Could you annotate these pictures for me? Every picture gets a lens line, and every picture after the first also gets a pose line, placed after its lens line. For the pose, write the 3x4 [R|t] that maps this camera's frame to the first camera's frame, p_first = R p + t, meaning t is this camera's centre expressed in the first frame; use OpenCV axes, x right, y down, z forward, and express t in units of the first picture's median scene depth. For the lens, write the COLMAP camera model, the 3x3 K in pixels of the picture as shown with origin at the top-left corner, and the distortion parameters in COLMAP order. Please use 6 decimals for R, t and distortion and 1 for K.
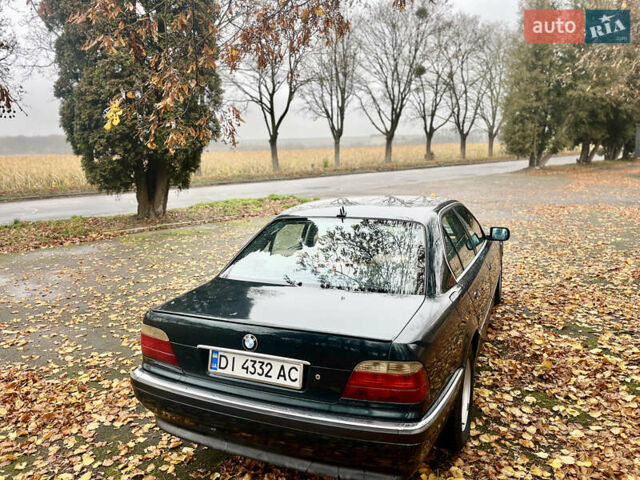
lens RADIAL K [[486.1, 0, 324.0], [0, 486.1, 237.8], [0, 0, 1]] dist [0.066792, -0.092488]
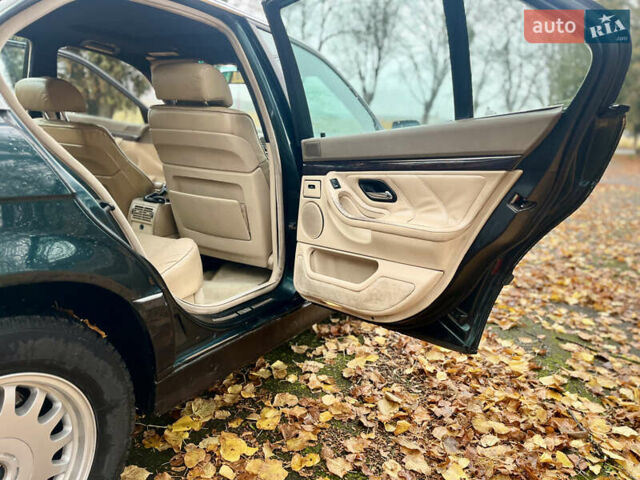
lens RADIAL K [[486.6, 0, 318.9], [0, 486.6, 238.6], [0, 0, 1]] dist [0.068764, -0.090505]
pose [[0.990463, 0.108234, -0.085250, 0.351314], [-0.103799, 0.993084, 0.054857, 0.089301], [0.090598, -0.045485, 0.994848, 0.505158]]
